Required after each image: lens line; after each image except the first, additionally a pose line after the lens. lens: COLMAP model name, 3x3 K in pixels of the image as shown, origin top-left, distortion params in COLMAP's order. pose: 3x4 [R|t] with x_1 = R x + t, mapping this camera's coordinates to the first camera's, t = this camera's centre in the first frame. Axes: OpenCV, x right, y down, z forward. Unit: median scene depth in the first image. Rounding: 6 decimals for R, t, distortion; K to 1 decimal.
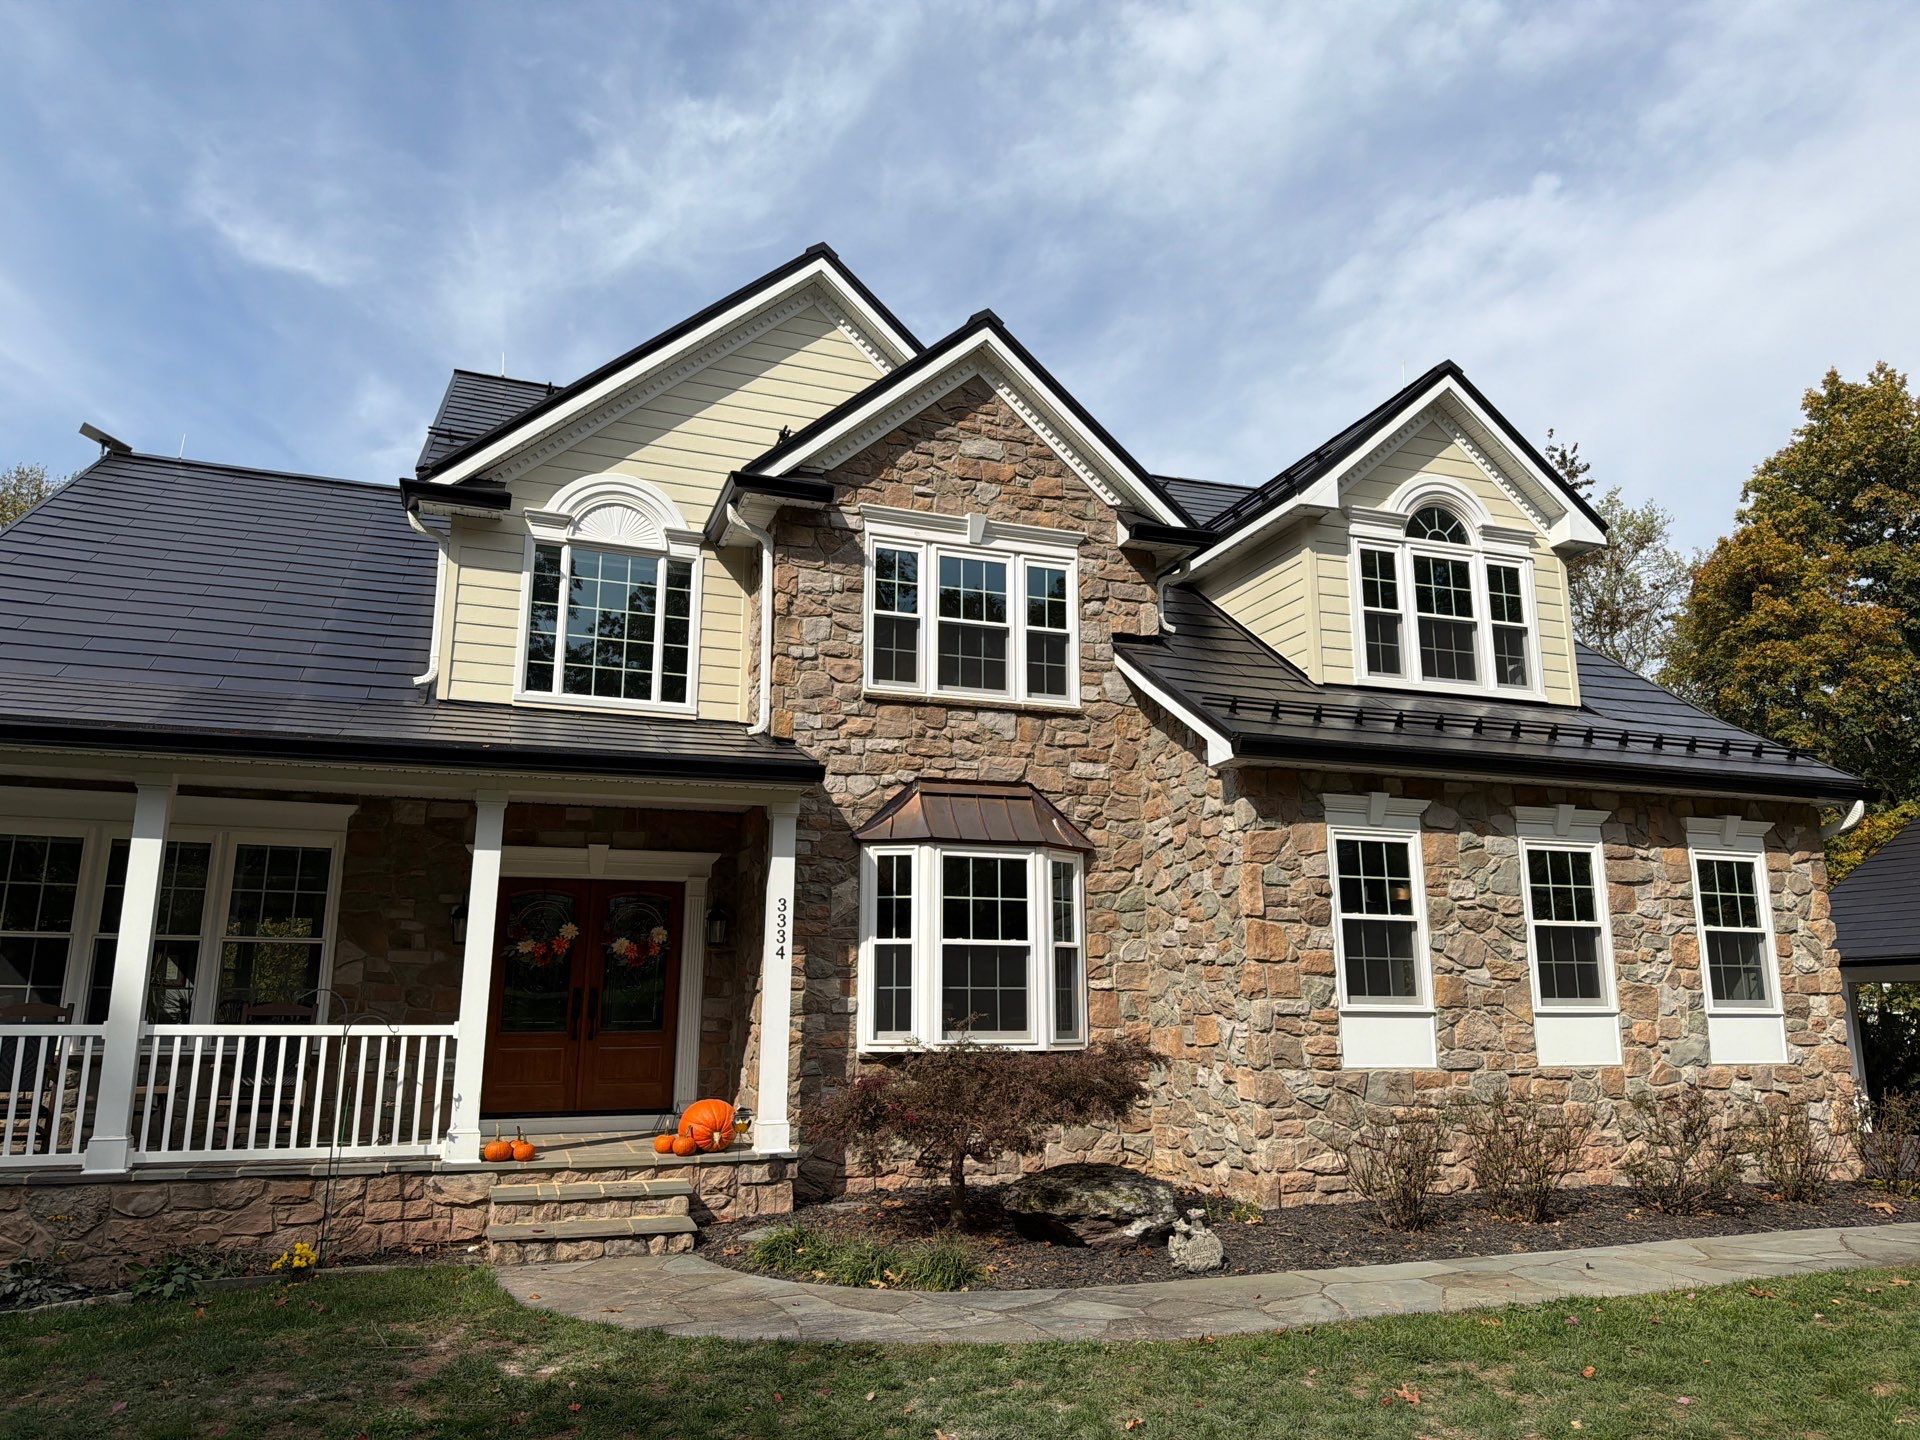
lens RADIAL K [[1334.1, 0, 948.0], [0, 1334.1, 718.8], [0, 0, 1]] dist [0.055307, -0.072865]
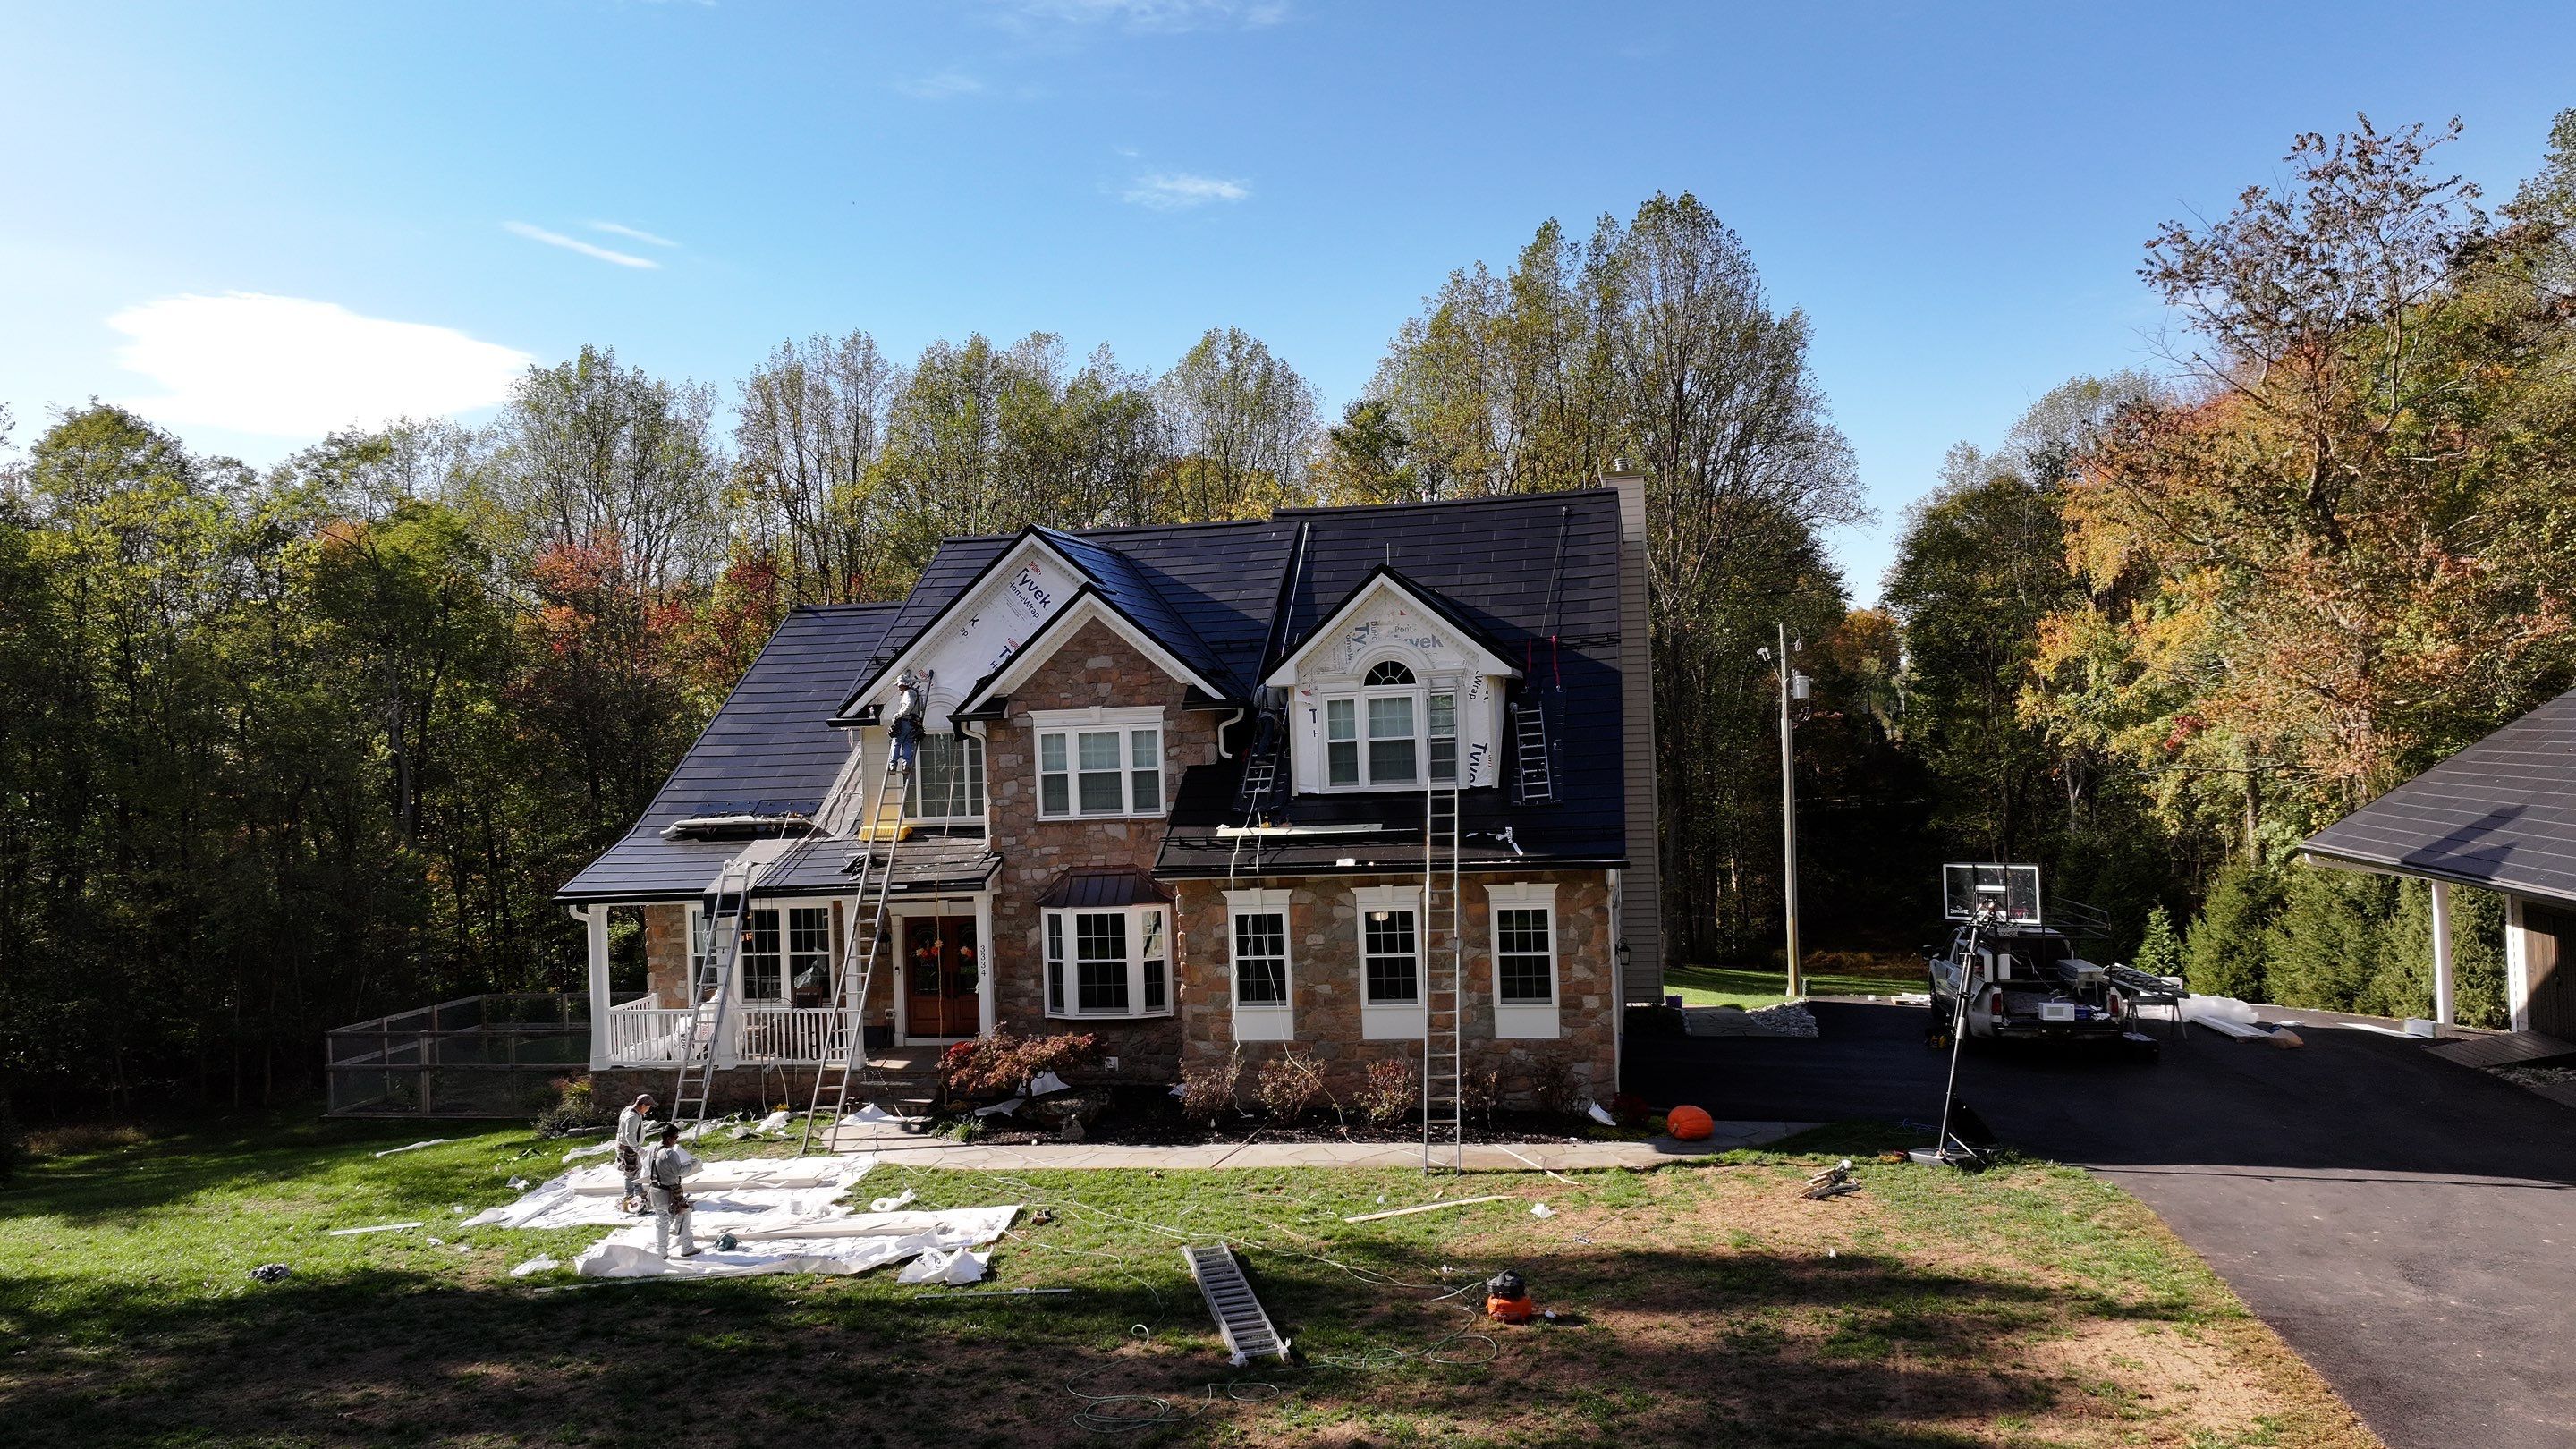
lens RADIAL K [[1781.2, 0, 1305.7], [0, 1781.2, 724.4], [0, 0, 1]] dist [0.000881, 0.003327]
pose [[0.865572, -0.040341, -0.499157, 1.421880], [0.148338, 0.972672, 0.178618, -0.511750], [0.478310, -0.228651, 0.847902, -0.809597]]
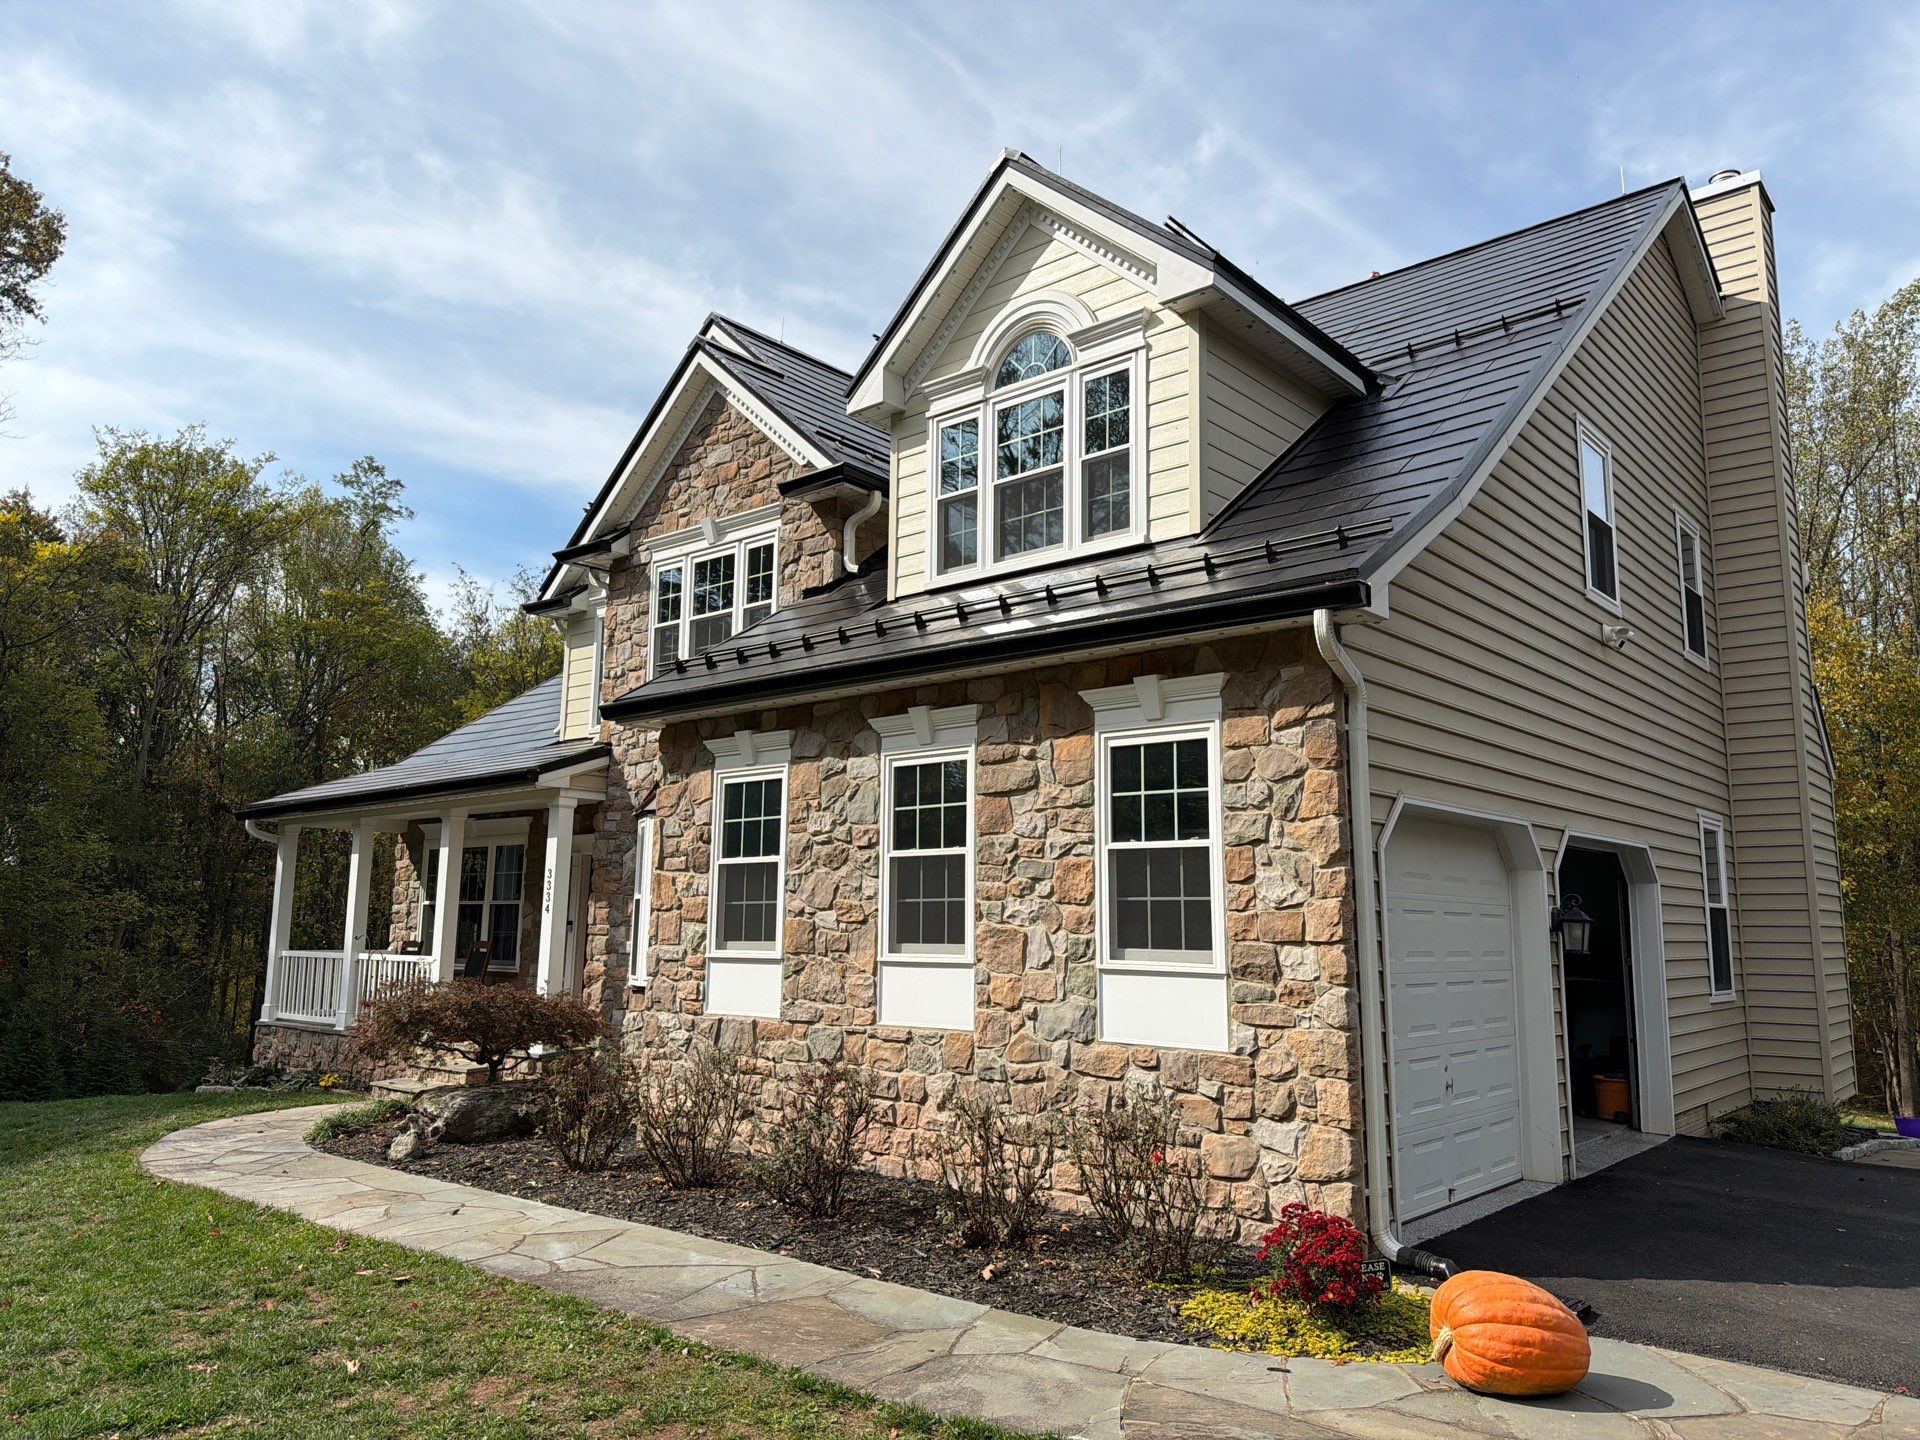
lens RADIAL K [[1334.1, 0, 975.2], [0, 1334.1, 707.1], [0, 0, 1]] dist [0.055307, -0.072865]
pose [[0.509495, -0.139689, -0.849060, 1.124579], [0.176328, 0.982744, -0.055873, 0.112256], [0.842213, -0.121246, 0.525334, 0.595414]]
